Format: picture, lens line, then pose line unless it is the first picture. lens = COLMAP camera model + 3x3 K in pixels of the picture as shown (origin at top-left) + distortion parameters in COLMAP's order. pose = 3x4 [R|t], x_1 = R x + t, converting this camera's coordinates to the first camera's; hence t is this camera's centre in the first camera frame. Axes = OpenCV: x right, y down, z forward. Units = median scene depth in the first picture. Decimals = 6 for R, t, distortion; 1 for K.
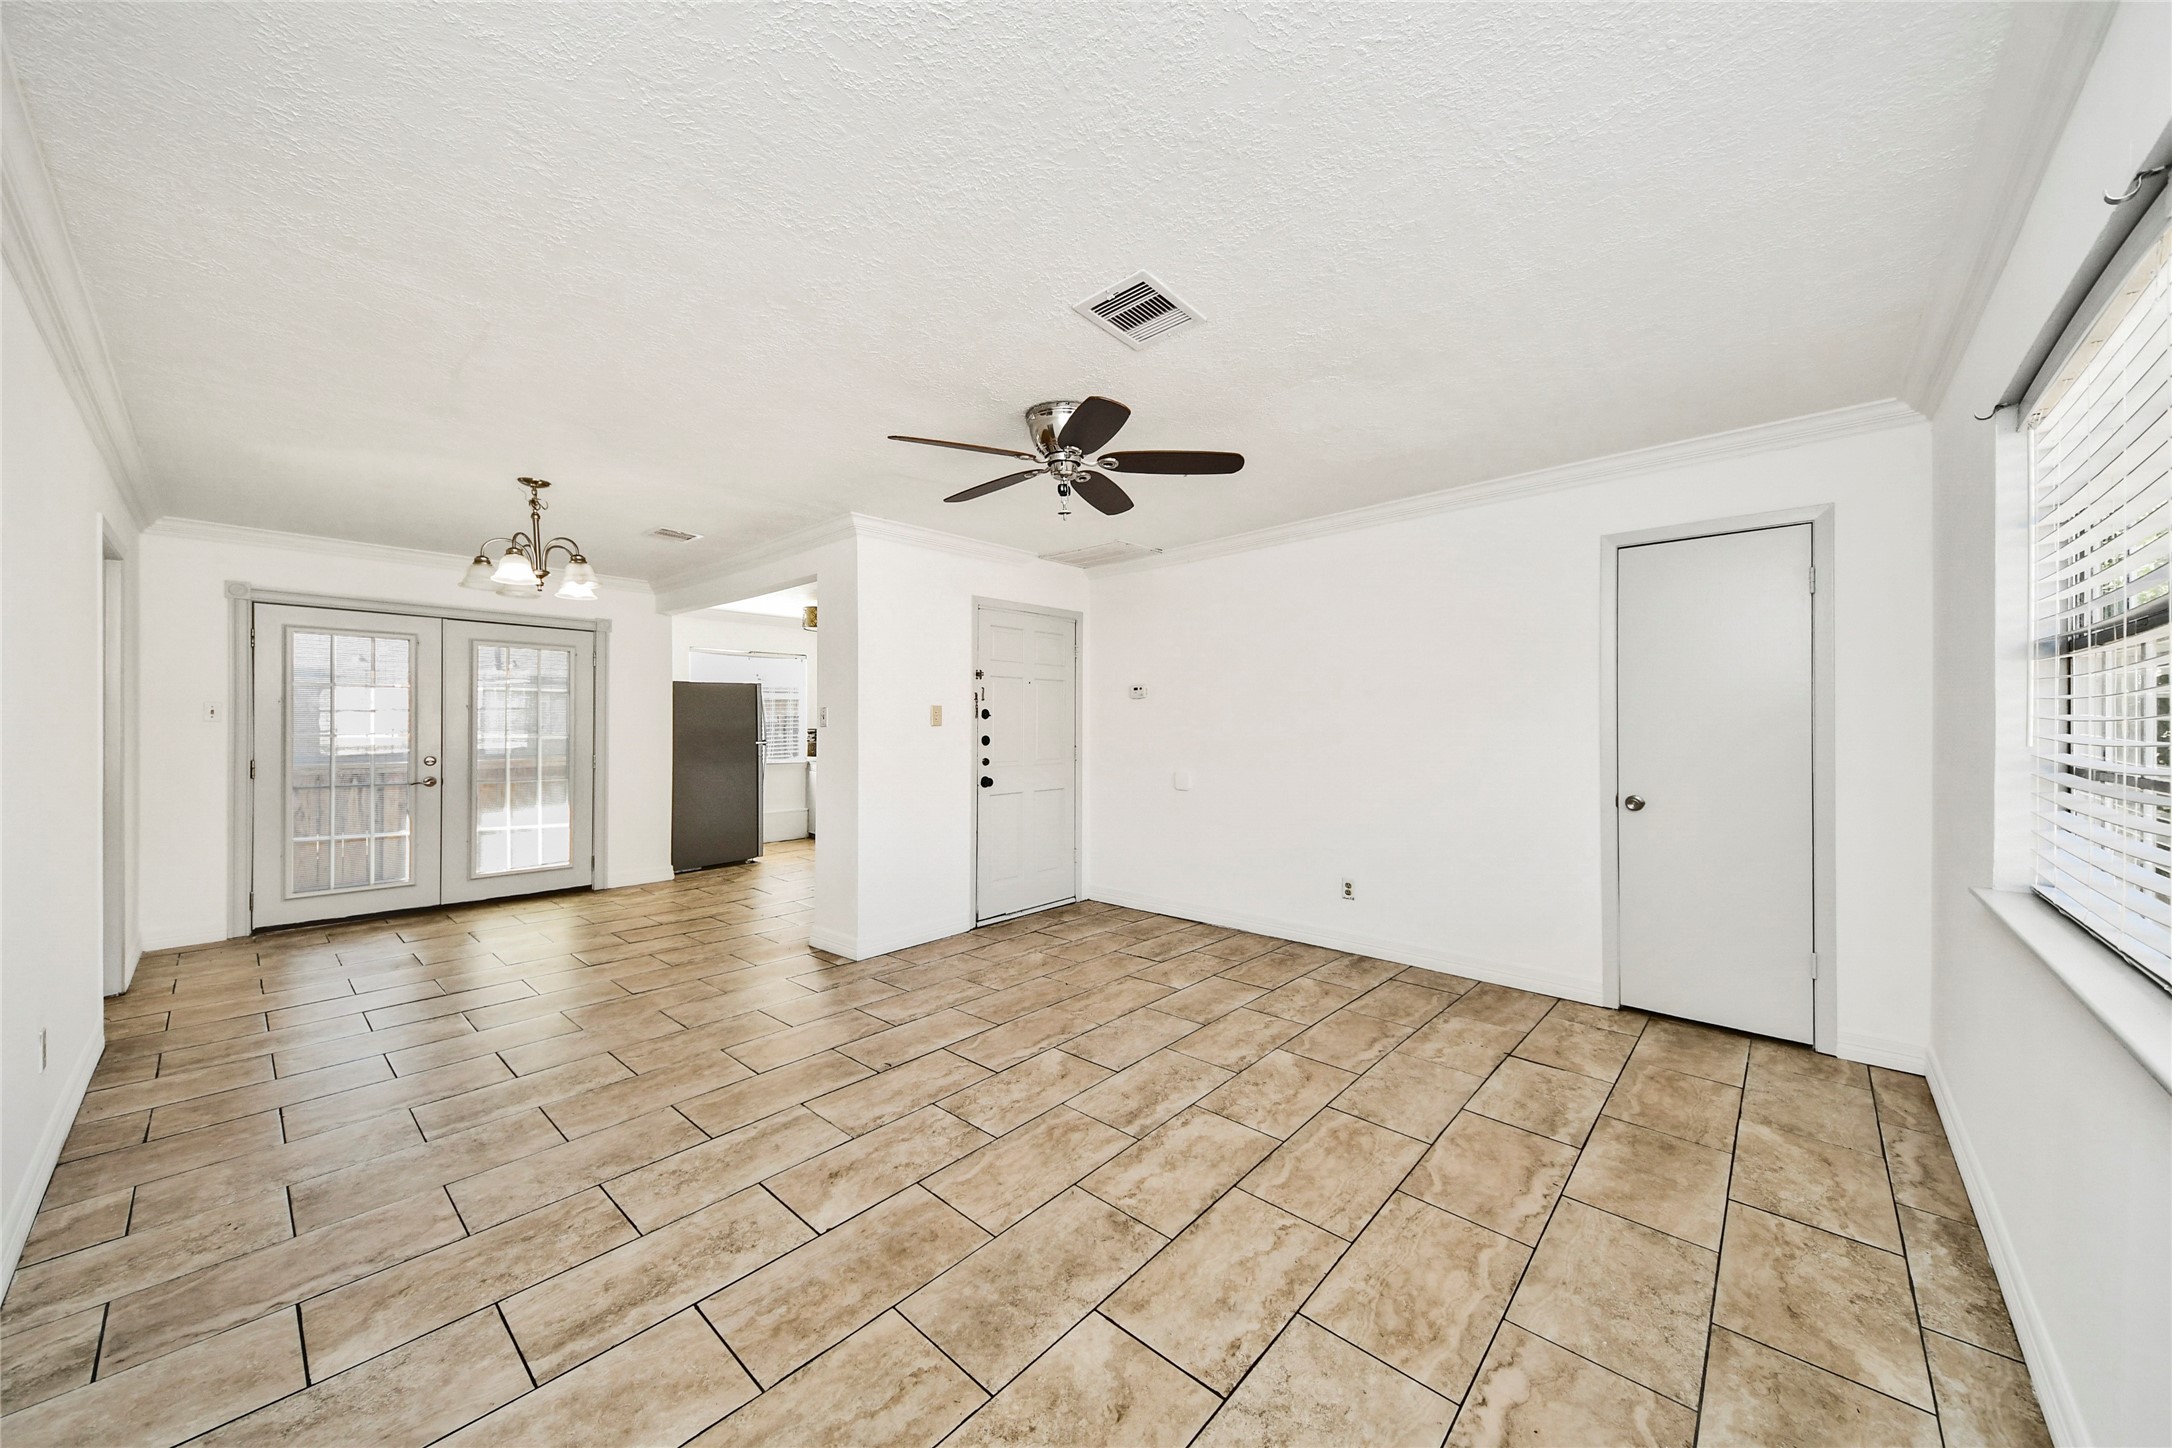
lens RADIAL K [[764.6, 0, 1087.5], [0, 764.6, 722.4], [0, 0, 1]] dist [0.072736, -0.033284]
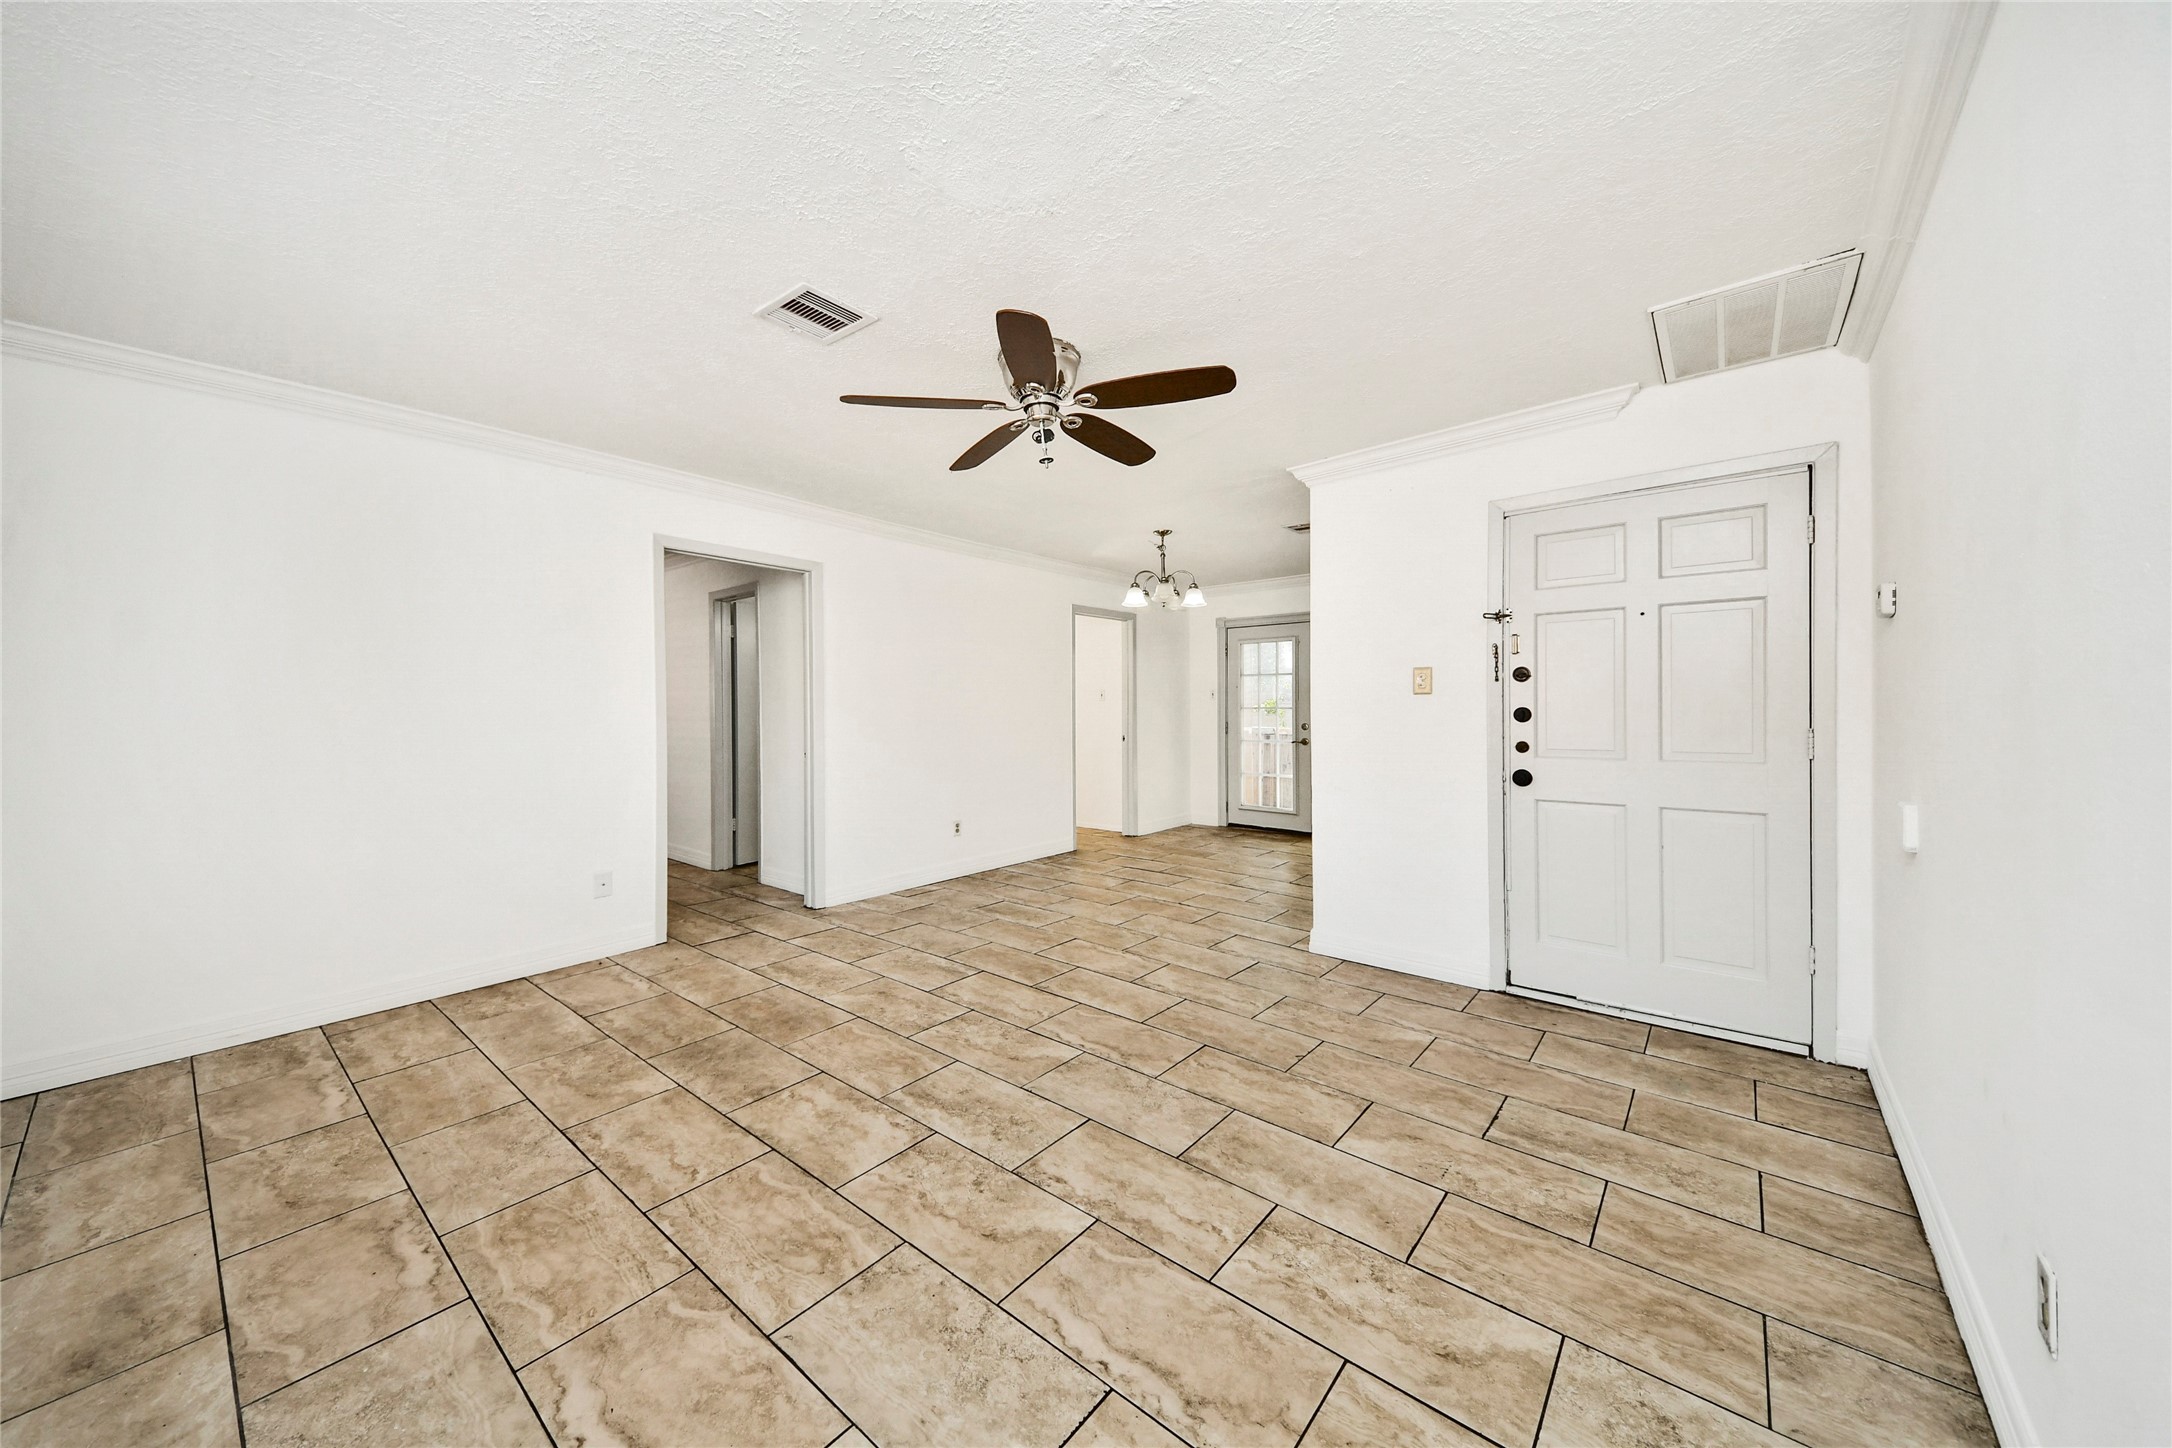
lens RADIAL K [[753.3, 0, 1066.1], [0, 753.3, 700.9], [0, 0, 1]] dist [0.060613, -0.023056]
pose [[0.025542, -0.007814, -0.999643, 0.797509], [0.010384, 0.999918, -0.007551, 0.016821], [0.999620, -0.010187, 0.025621, 0.904474]]
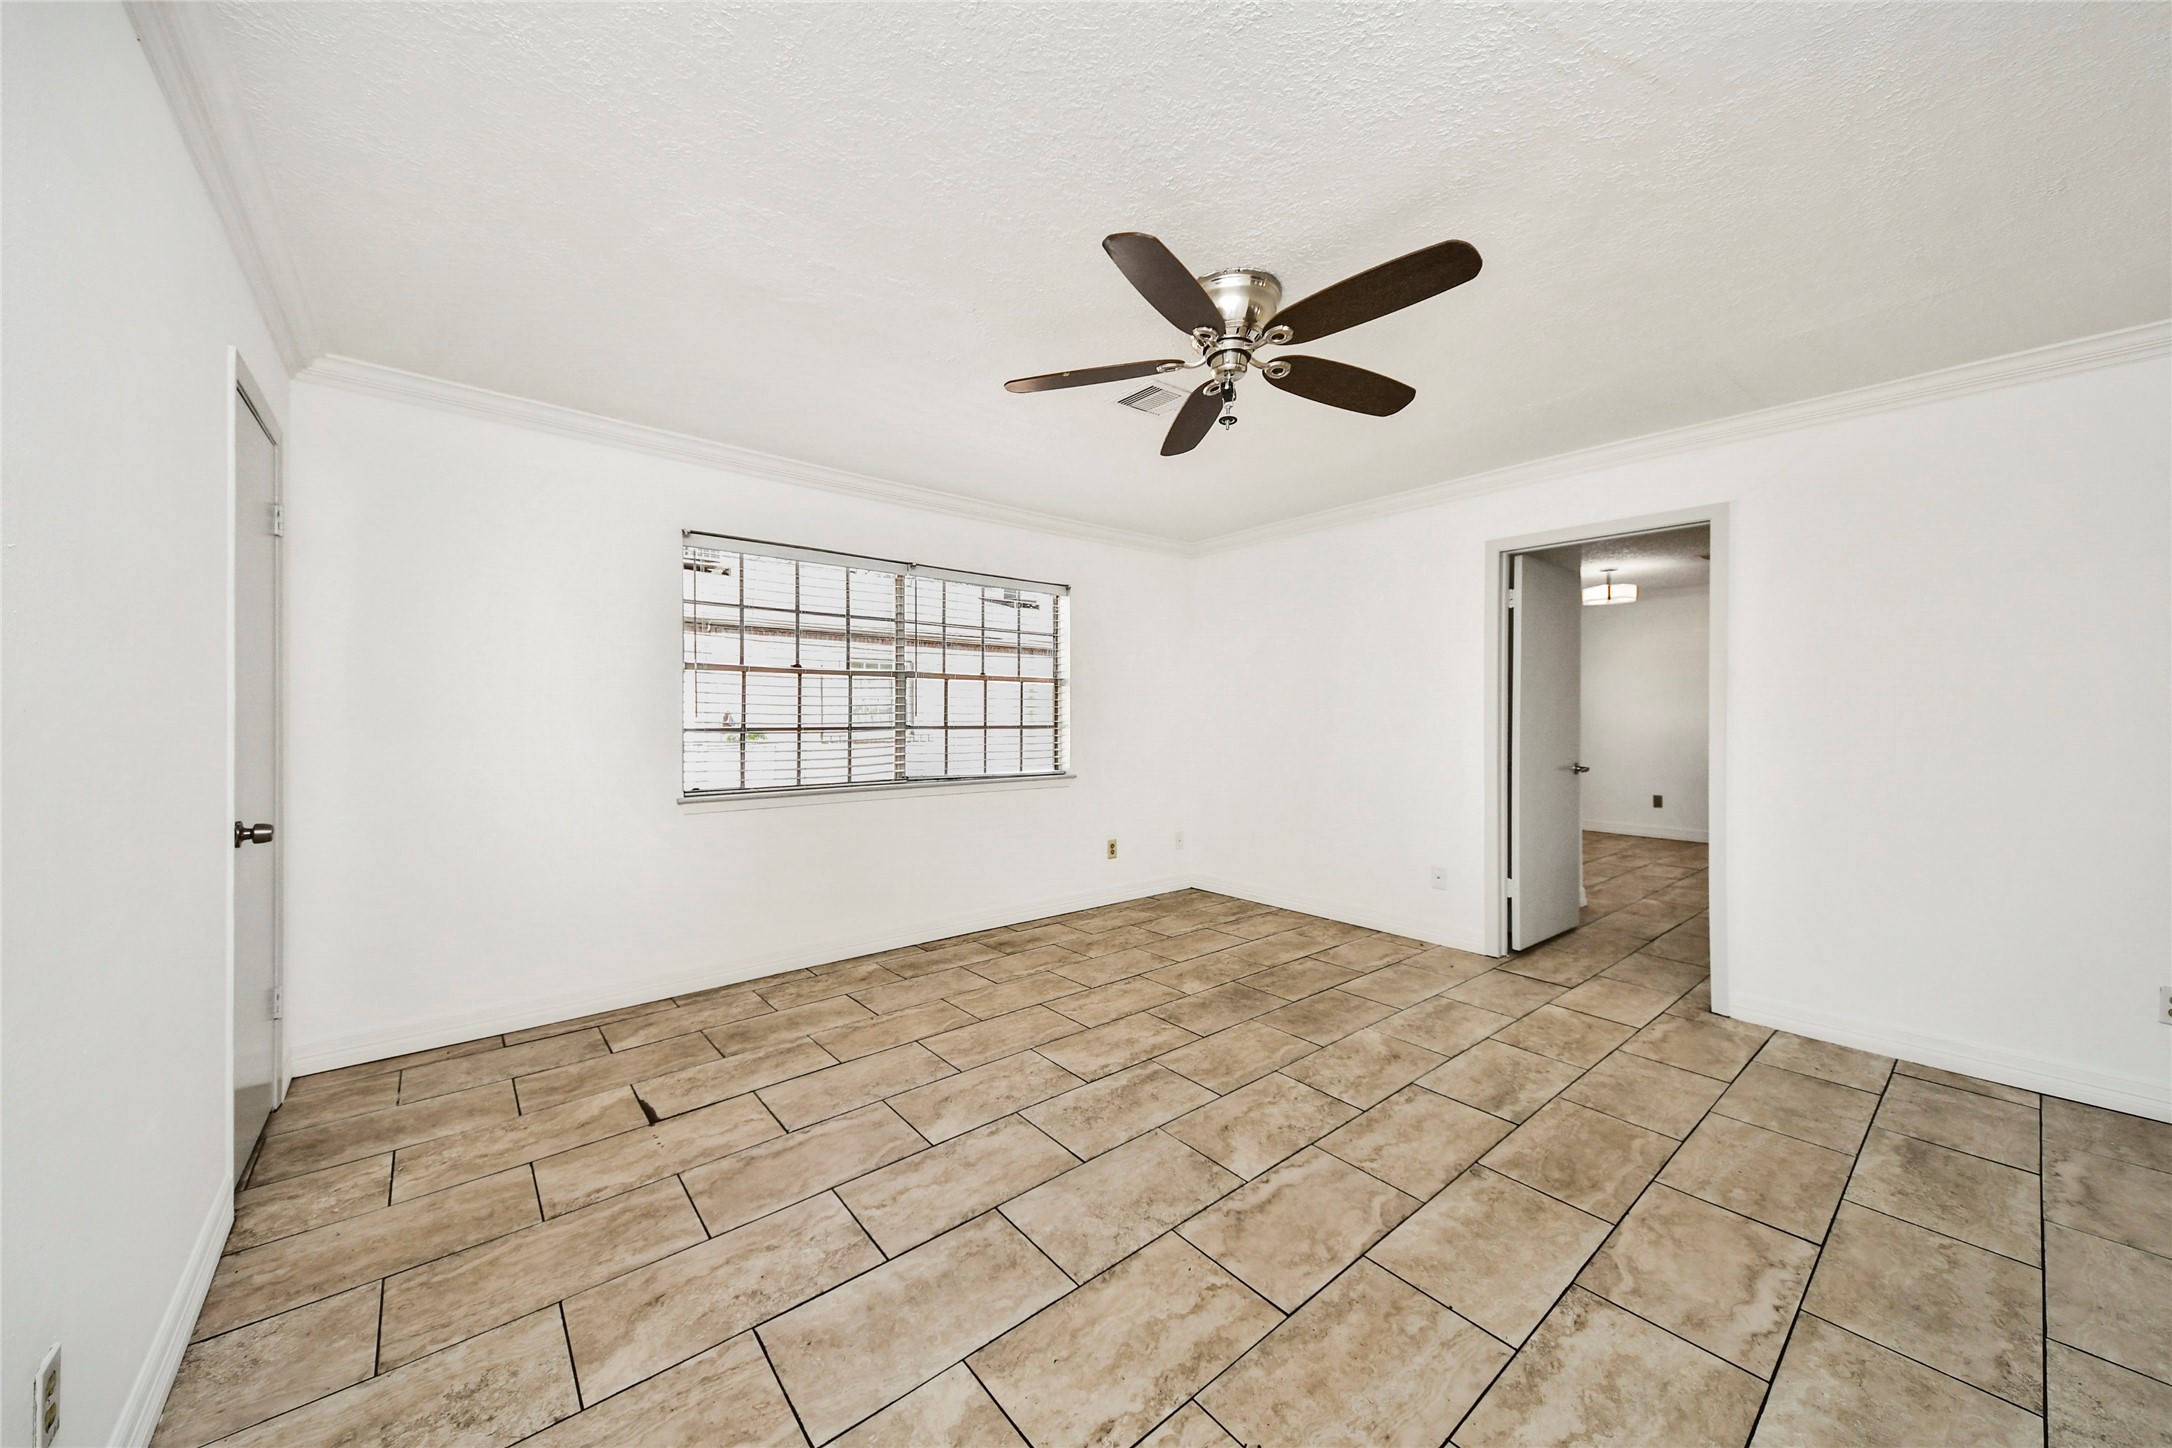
lens RADIAL K [[768.9, 0, 1072.4], [0, 768.9, 712.3], [0, 0, 1]] dist [0.063676, -0.025942]
pose [[-0.988262, -0.002600, 0.152747, 0.003502], [-0.003330, 0.999984, -0.004526, 0.014395], [-0.152733, -0.004982, -0.988255, 1.603883]]
